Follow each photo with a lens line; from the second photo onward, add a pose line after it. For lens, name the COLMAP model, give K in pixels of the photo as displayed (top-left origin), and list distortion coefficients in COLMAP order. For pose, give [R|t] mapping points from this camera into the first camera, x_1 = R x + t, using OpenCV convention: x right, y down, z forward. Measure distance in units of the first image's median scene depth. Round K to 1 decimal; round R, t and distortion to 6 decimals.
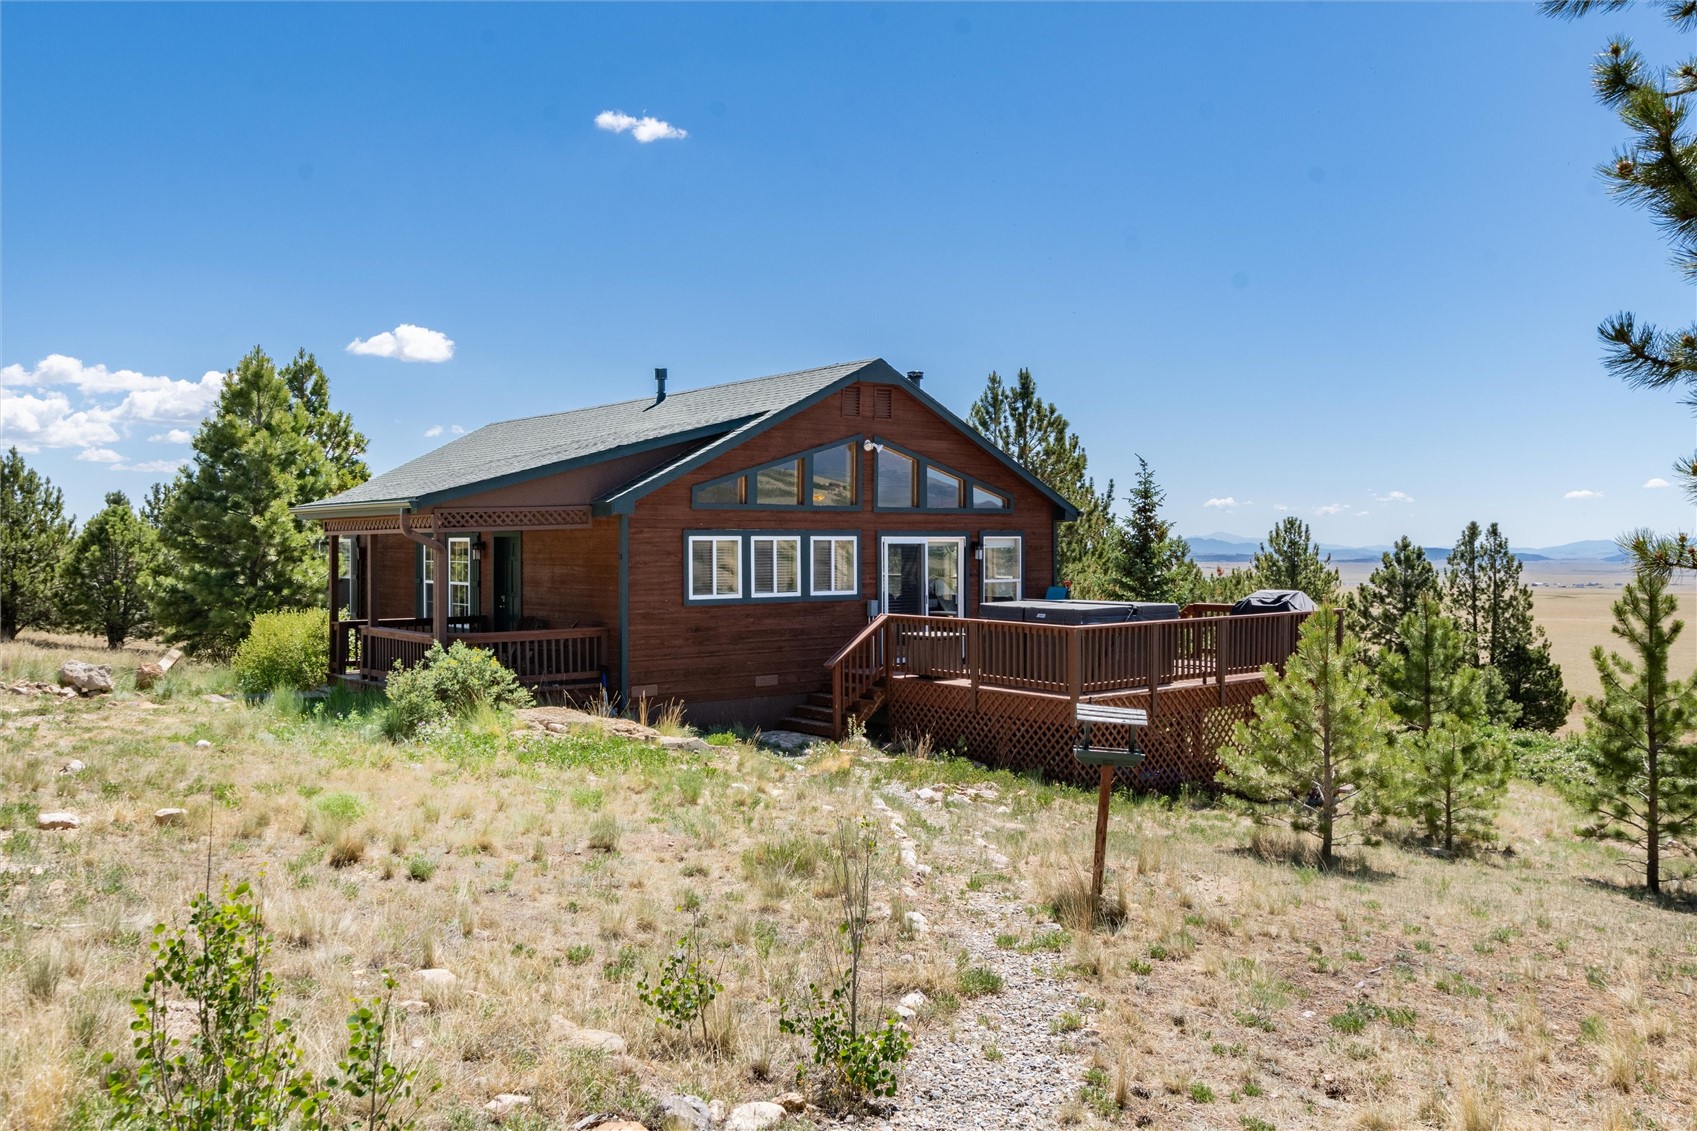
lens RADIAL K [[1324.5, 0, 858.2], [0, 1324.5, 560.3], [0, 0, 1]] dist [-0.000100, 0.009547]
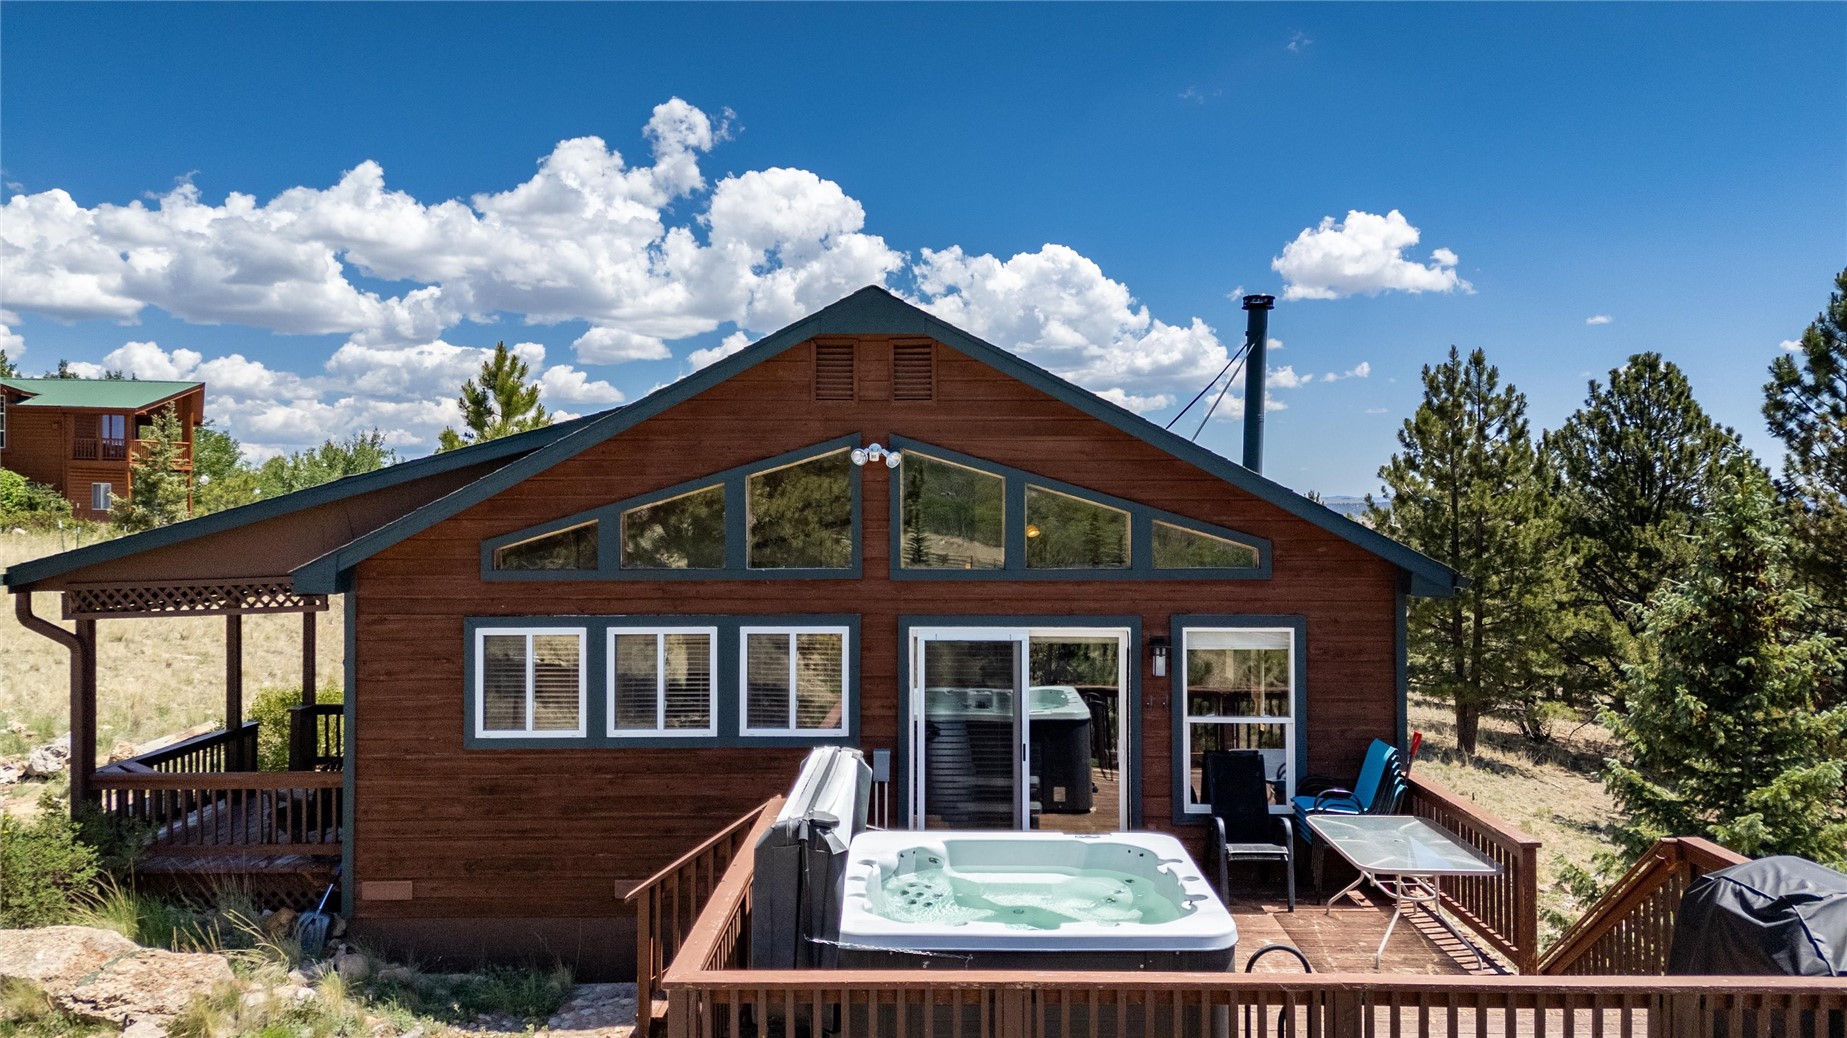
lens RADIAL K [[1349.0, 0, 920.2], [0, 1349.0, 517.6], [0, 0, 1]] dist [0.064559, -0.060655]
pose [[0.772308, 0.001081, -0.635247, 0.386966], [-0.008862, 0.999920, -0.009072, -0.060784], [0.635186, 0.012636, 0.772256, 0.643308]]
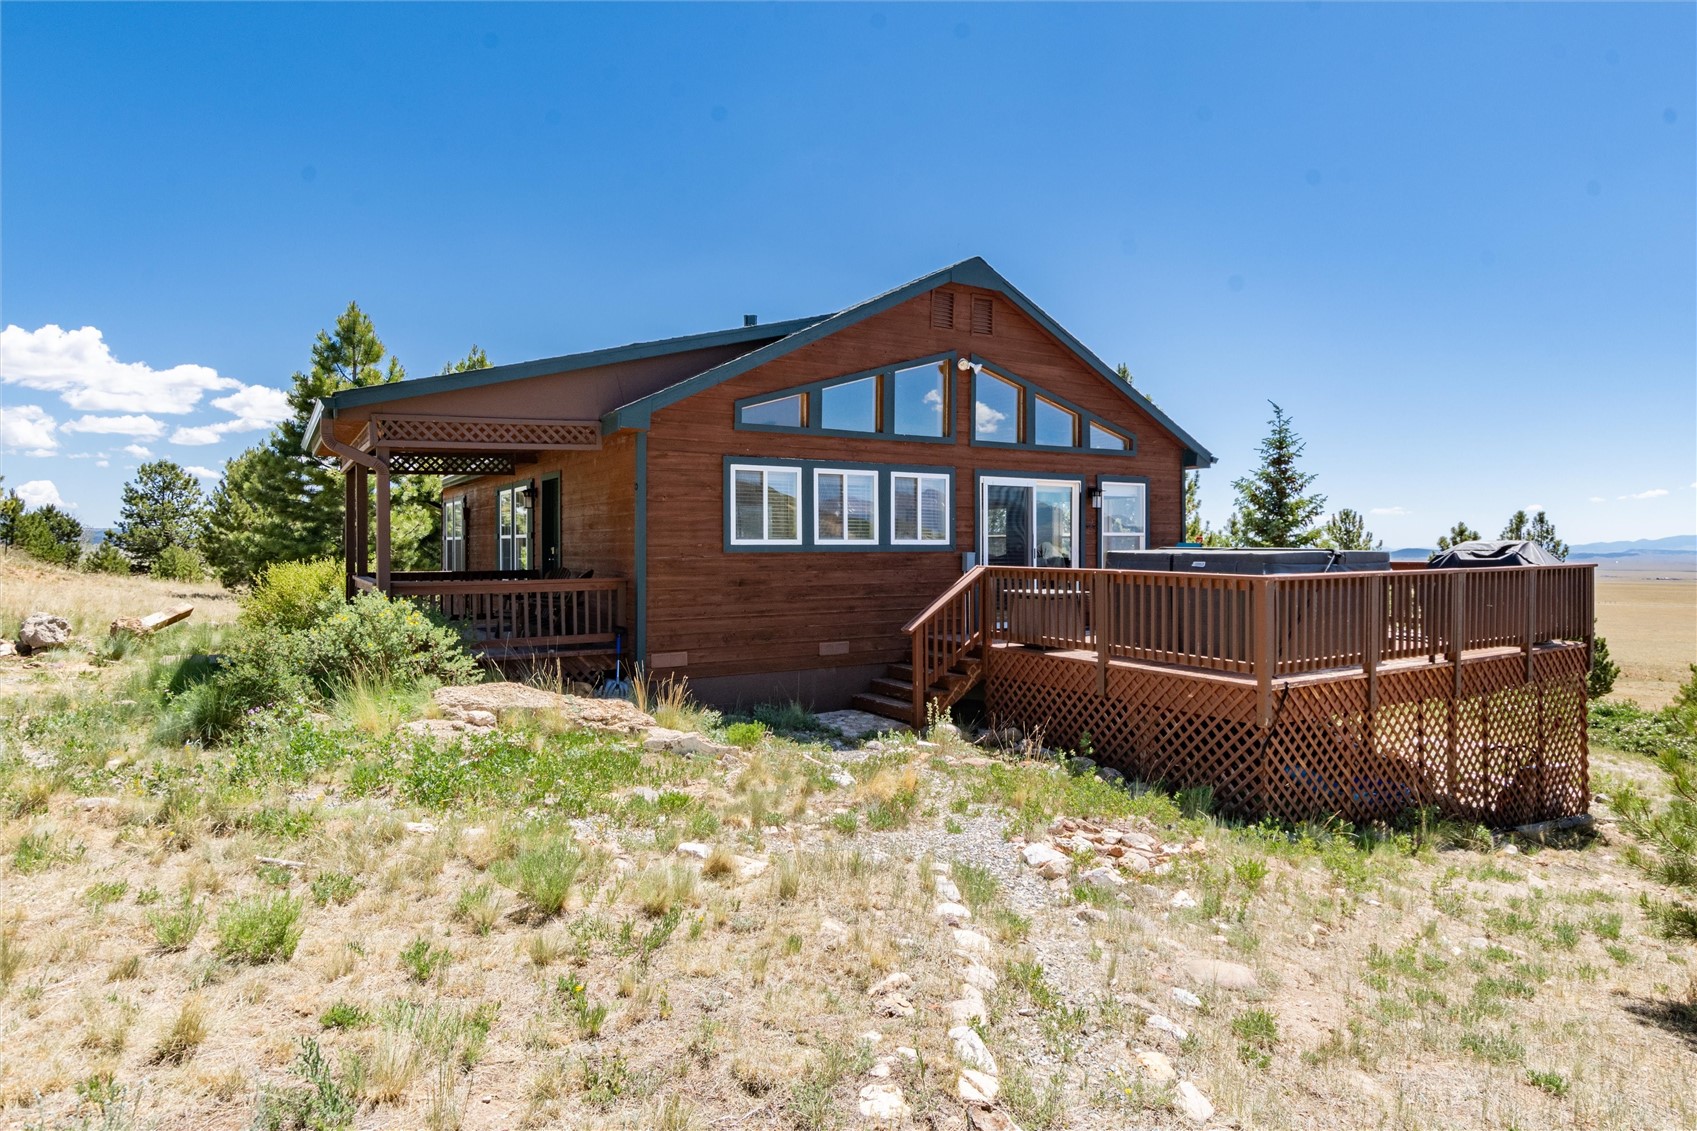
lens RADIAL K [[943.1, 0, 865.6], [0, 943.1, 555.8], [0, 0, 1]] dist [-0.001871, 0.000087]
pose [[0.992702, 0.003175, -0.120555, 0.019331], [-0.003145, 0.999995, 0.000435, 0.034832], [0.120556, -0.000053, 0.992707, 0.437147]]
